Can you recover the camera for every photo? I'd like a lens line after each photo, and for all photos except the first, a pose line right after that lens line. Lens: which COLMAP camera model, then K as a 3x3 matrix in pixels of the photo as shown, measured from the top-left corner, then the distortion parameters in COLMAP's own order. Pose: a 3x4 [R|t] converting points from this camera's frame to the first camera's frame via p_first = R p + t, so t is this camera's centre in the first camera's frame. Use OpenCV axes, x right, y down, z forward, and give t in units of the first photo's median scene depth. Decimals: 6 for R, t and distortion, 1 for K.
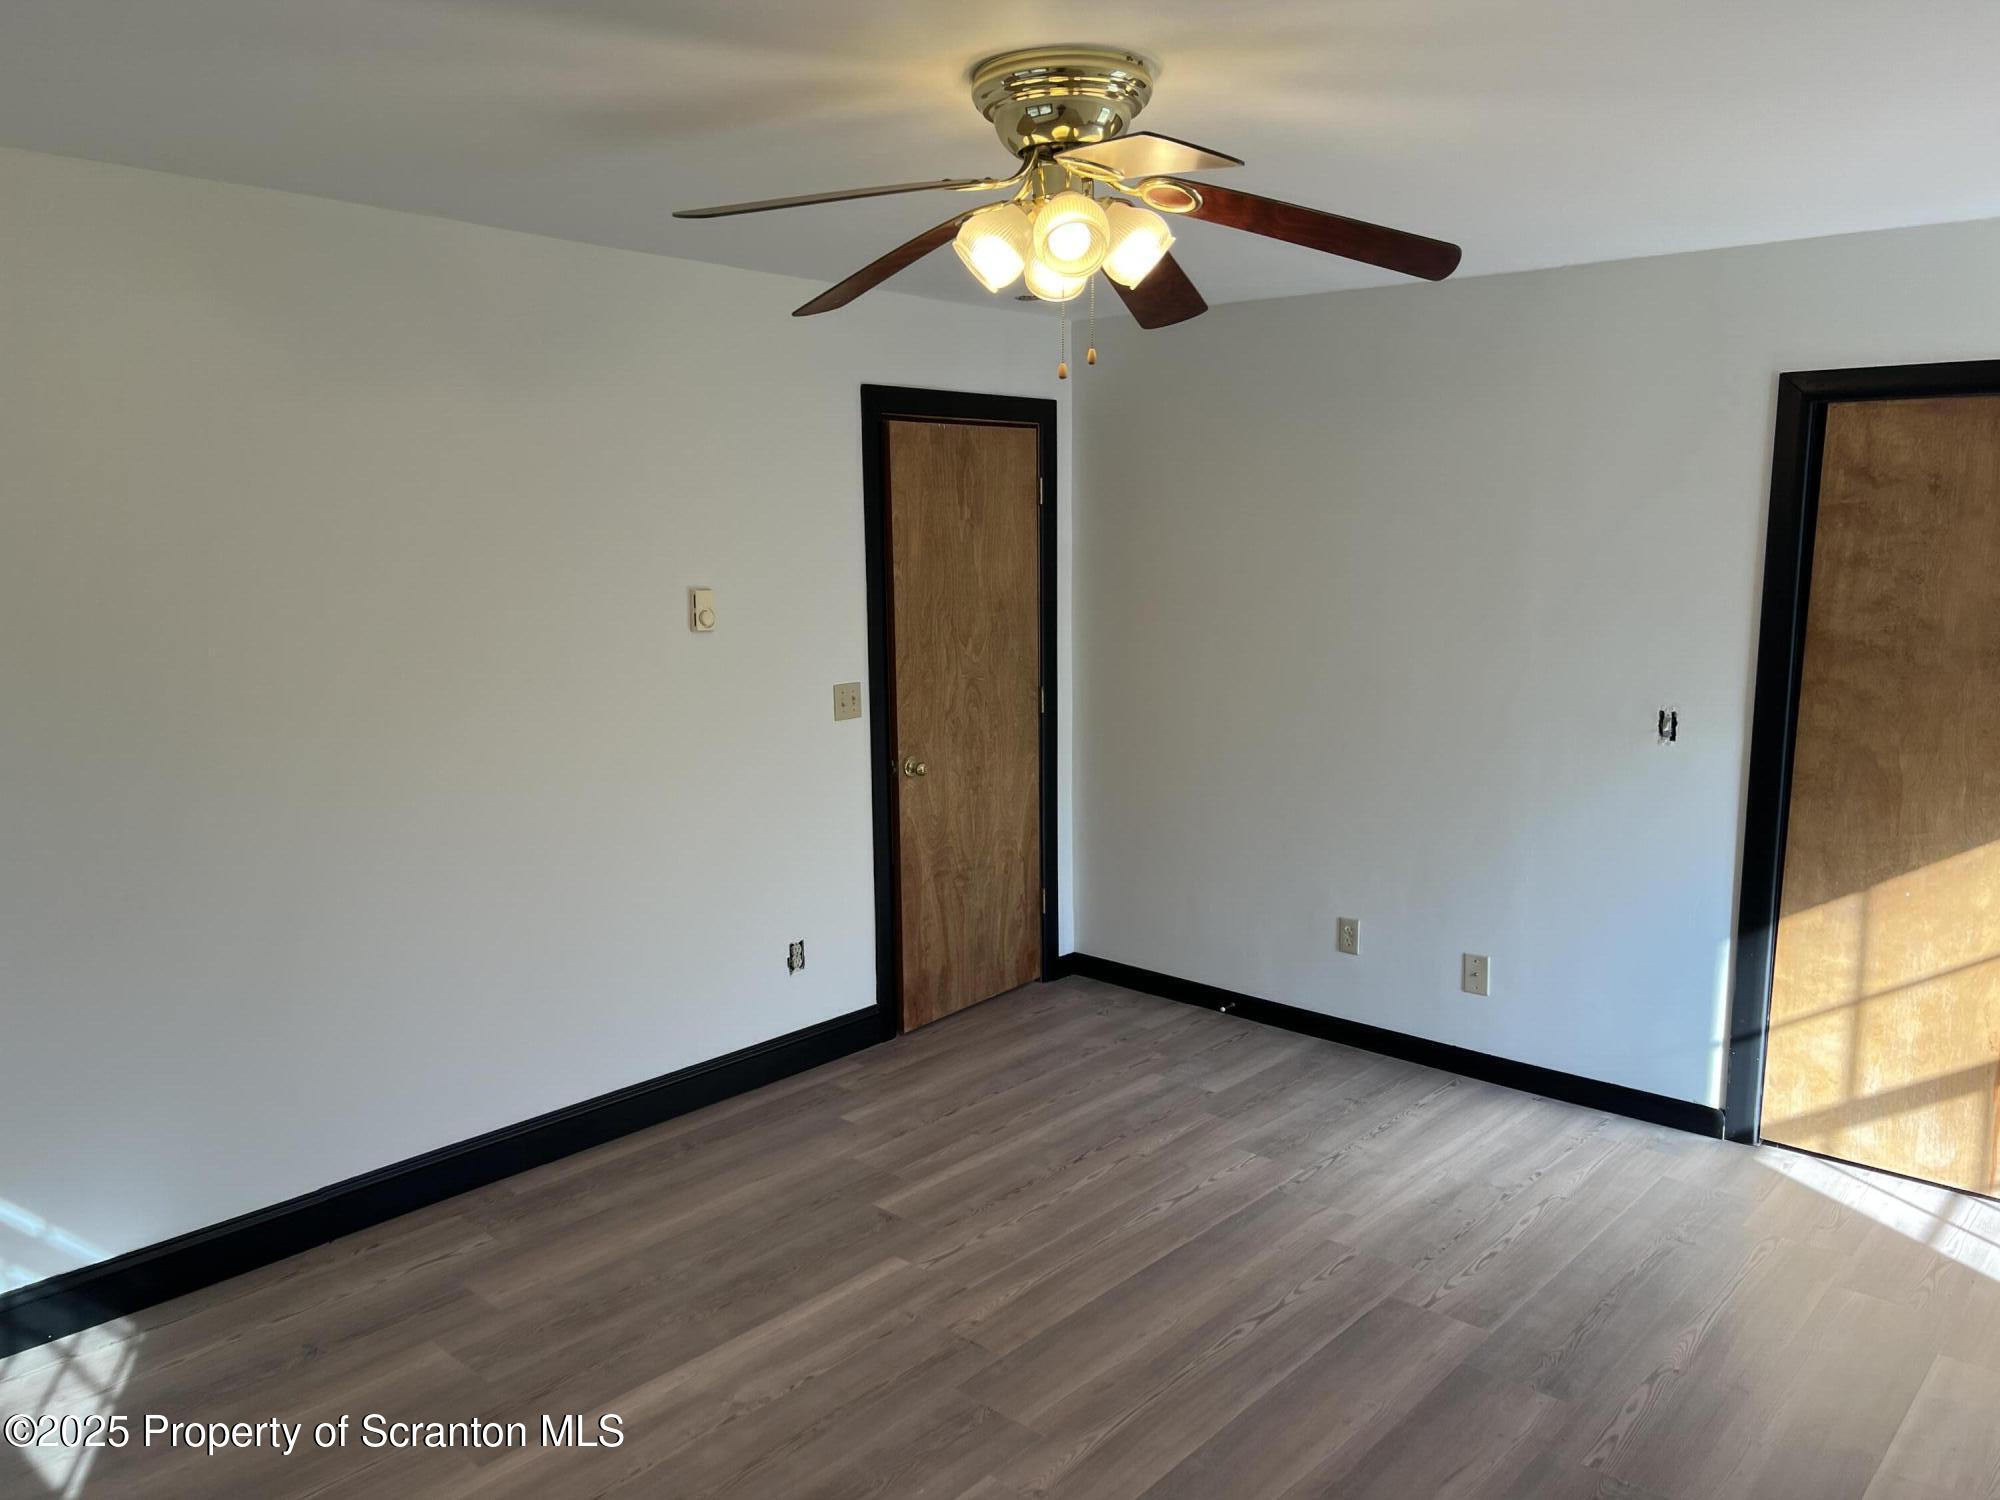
lens RADIAL K [[1506.4, 0, 1001.0], [0, 1506.4, 760.3], [0, 0, 1]] dist [0.067177, -0.076730]
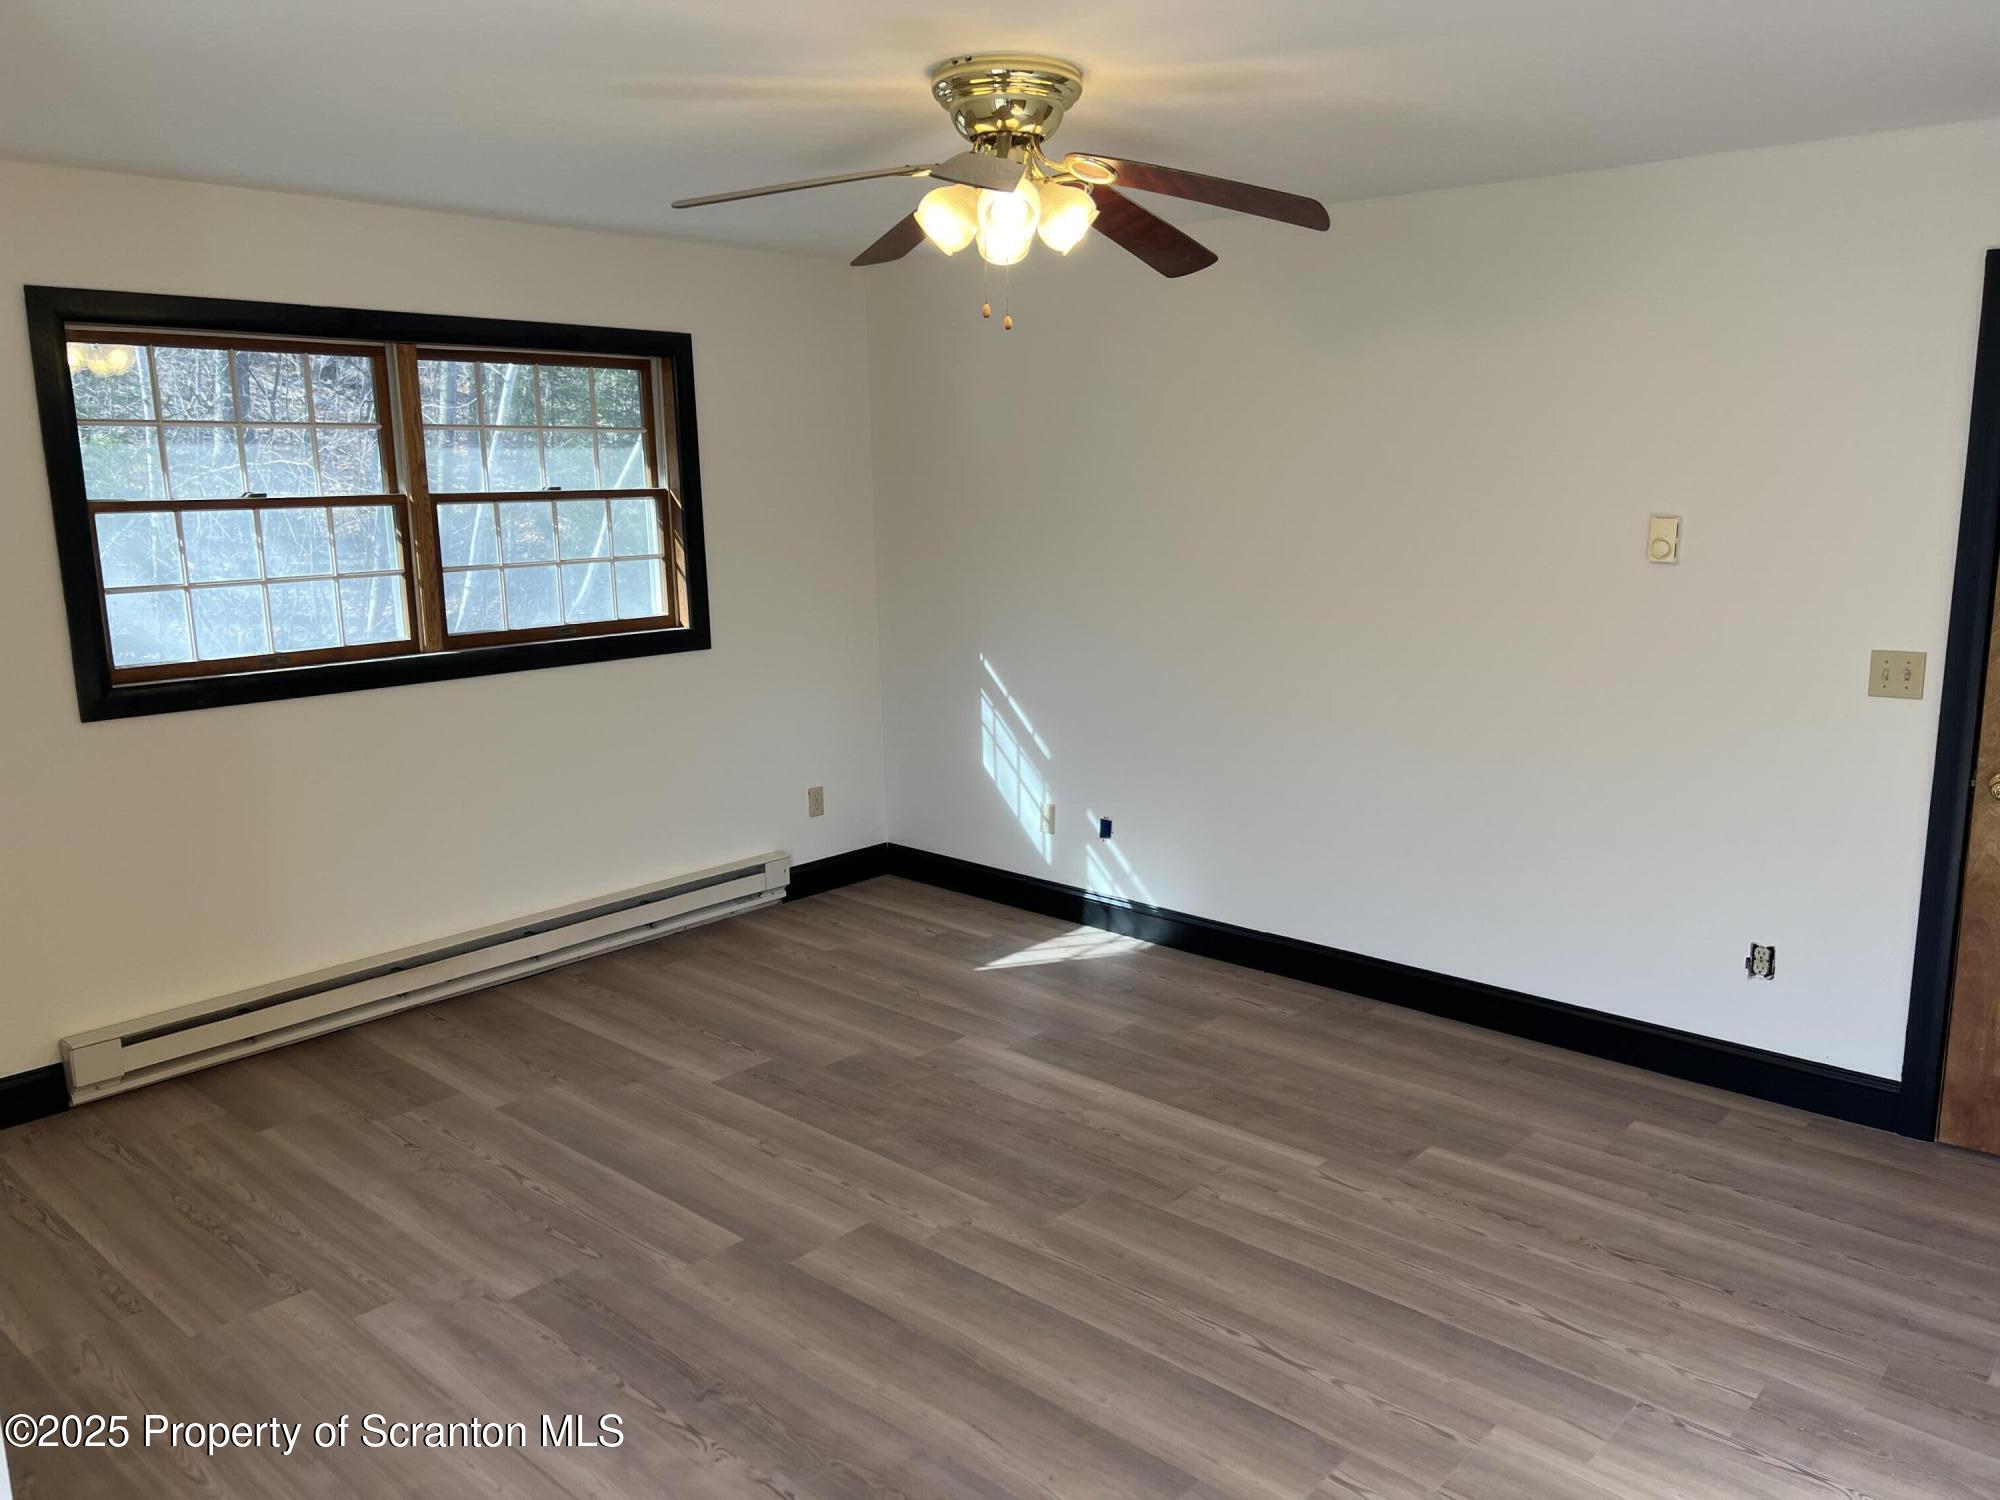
lens RADIAL K [[1513.8, 0, 994.8], [0, 1513.8, 757.1], [0, 0, 1]] dist [0.067715, -0.082630]
pose [[-0.010883, 0.194731, -0.980796, 0.833587], [-0.147273, 0.969846, 0.194191, -0.102720], [0.989036, 0.146558, 0.018124, 0.655034]]
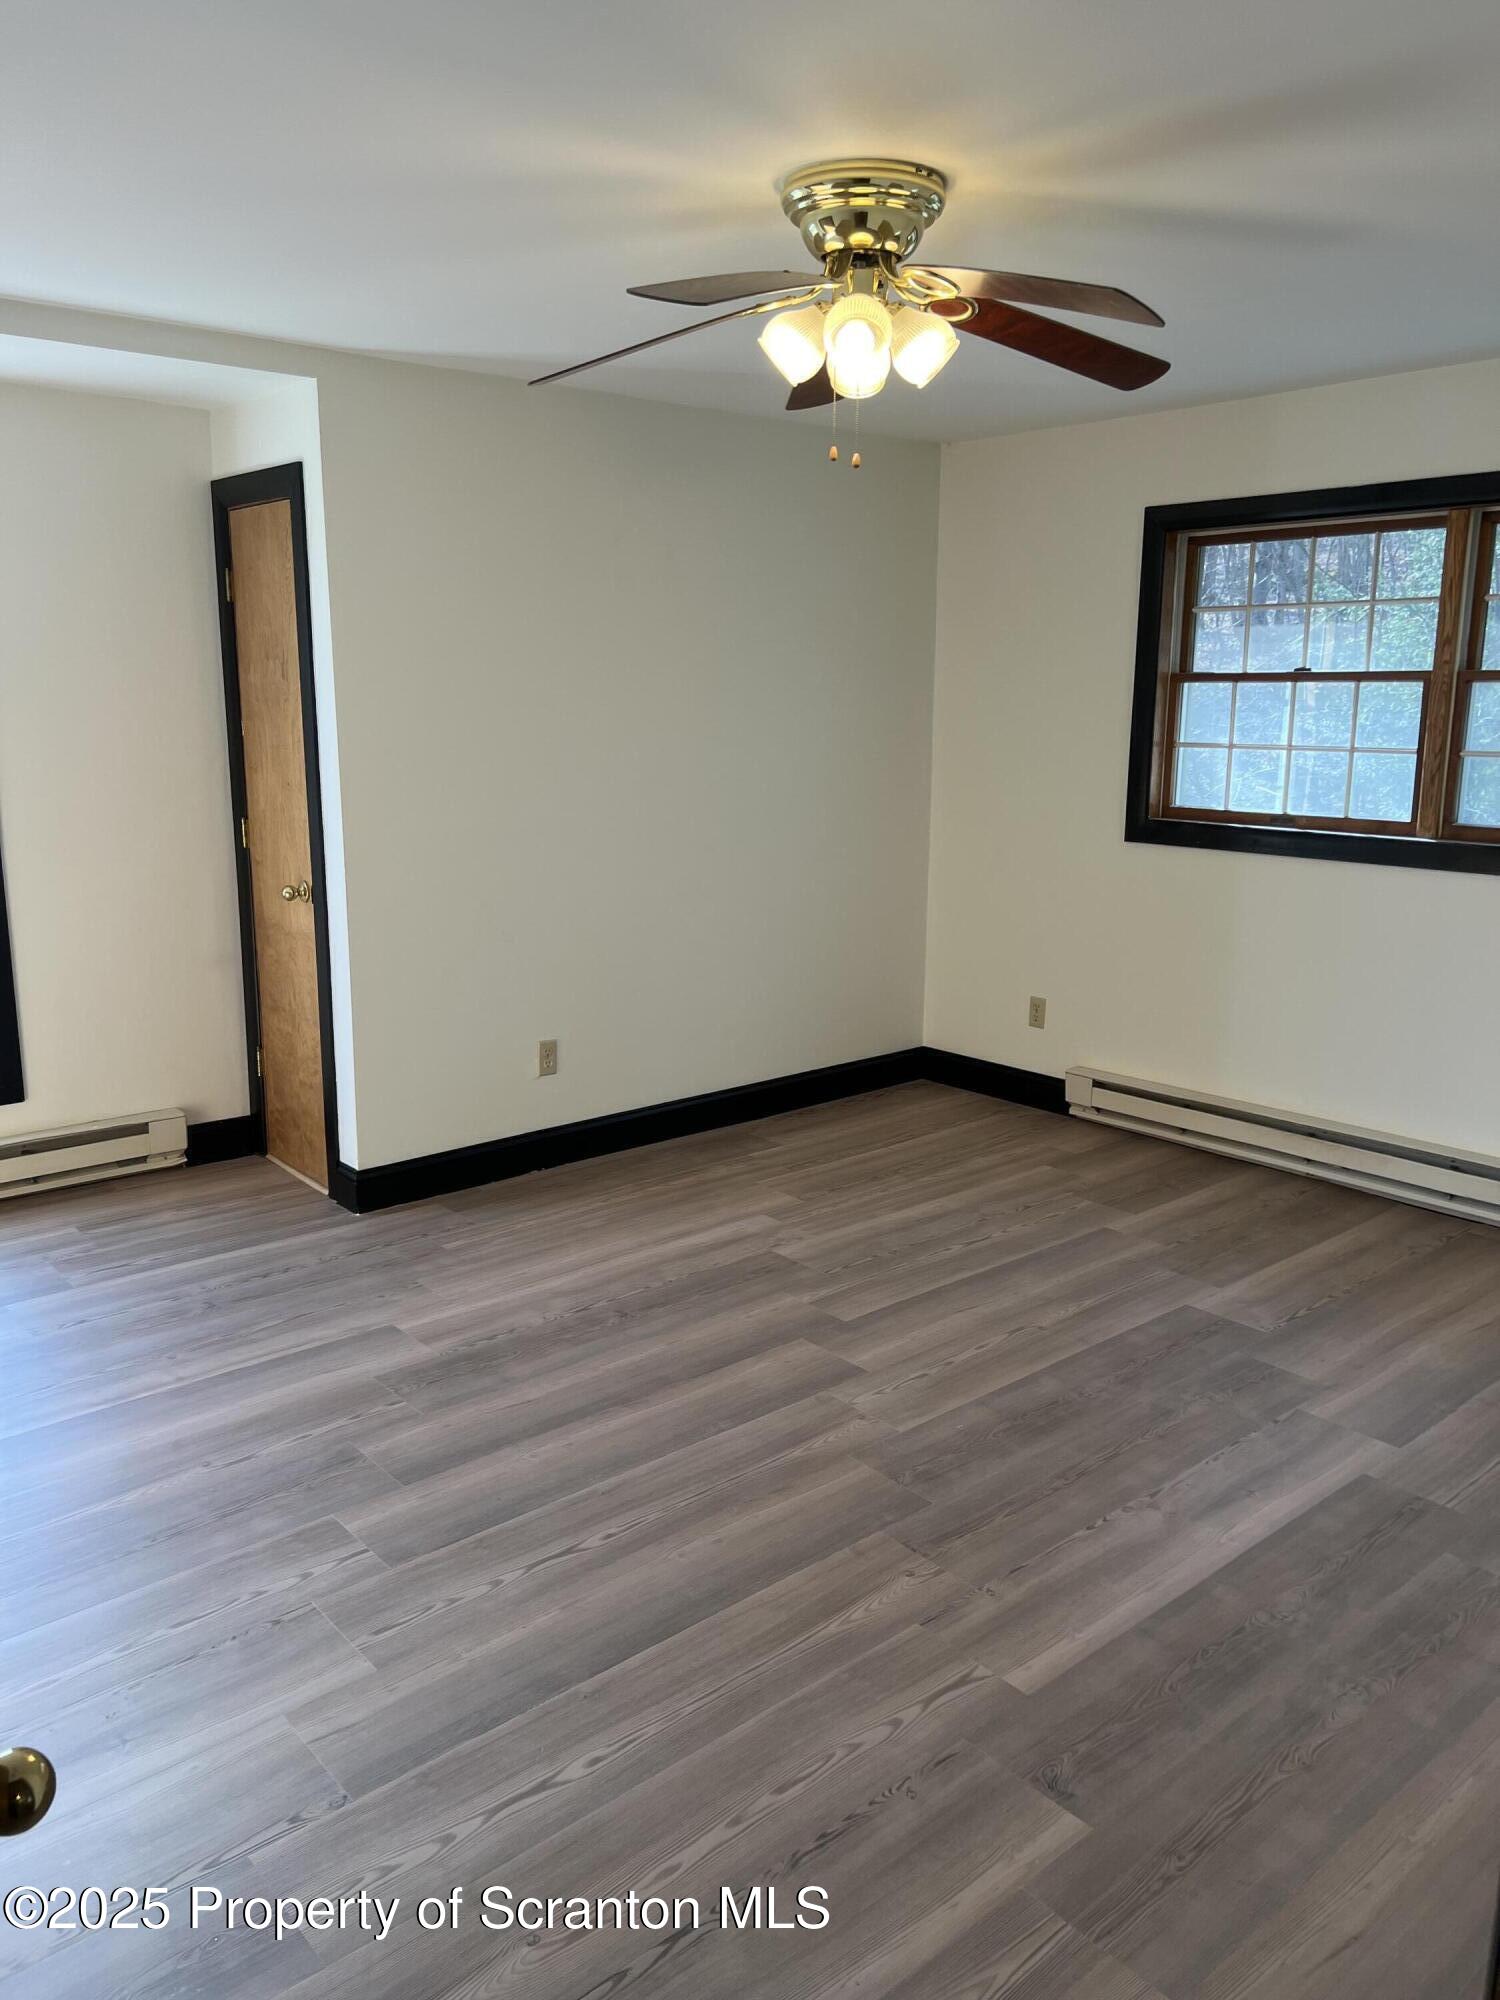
lens RADIAL K [[1513.8, 0, 750.0], [0, 1513.8, 1000.0], [0, 0, 1]] dist [0.067715, -0.082630]
pose [[-0.990688, -0.030468, 0.132702, -0.026663], [0.018361, 0.935842, 0.351942, -0.183463], [-0.134911, 0.351101, -0.926567, 1.408619]]
